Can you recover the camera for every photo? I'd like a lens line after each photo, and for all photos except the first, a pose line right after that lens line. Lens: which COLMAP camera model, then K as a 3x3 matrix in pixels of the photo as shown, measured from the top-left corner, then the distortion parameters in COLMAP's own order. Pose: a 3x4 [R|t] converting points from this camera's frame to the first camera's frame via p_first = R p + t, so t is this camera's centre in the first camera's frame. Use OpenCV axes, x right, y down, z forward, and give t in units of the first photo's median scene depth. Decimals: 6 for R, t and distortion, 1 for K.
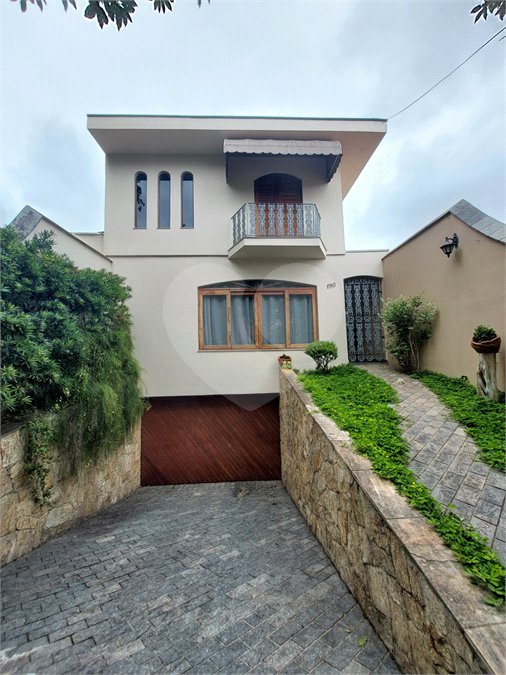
lens RADIAL K [[263.3, 0, 252.2], [0, 263.3, 333.4], [0, 0, 1]] dist [0.000549, 0.000097]
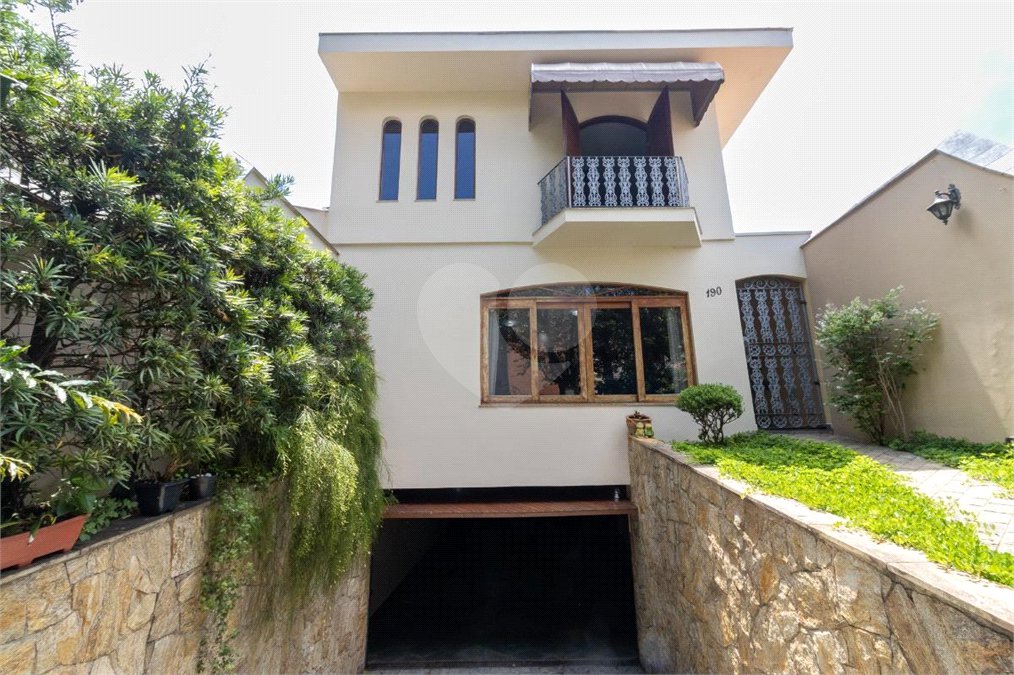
lens RADIAL K [[463.4, 0, 511.5], [0, 463.4, 332.6], [0, 0, 1]] dist [0.001526, 0.000271]
pose [[0.999055, 0.000810, -0.043452, -0.095187], [-0.007967, 0.986296, -0.164793, 0.074795], [0.042723, 0.164984, 0.985371, 0.009396]]
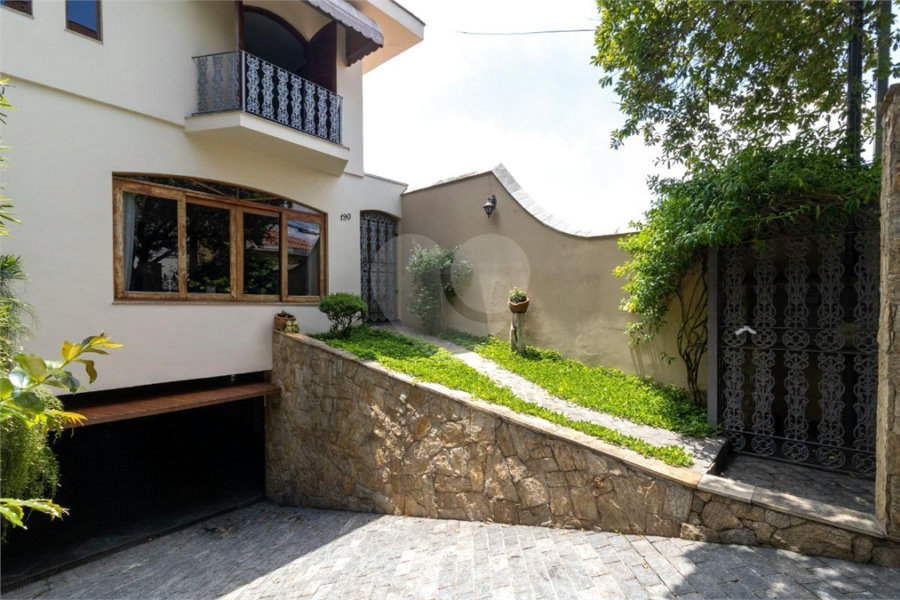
lens RADIAL K [[420.9, 0, 448.7], [0, 420.9, 311.8], [0, 0, 1]] dist [-0.003023, -0.000315]
pose [[0.680118, 0.010727, 0.733025, -0.353798], [-0.070159, 0.996256, 0.050516, -0.000452], [-0.729738, -0.085785, 0.678324, -0.009163]]
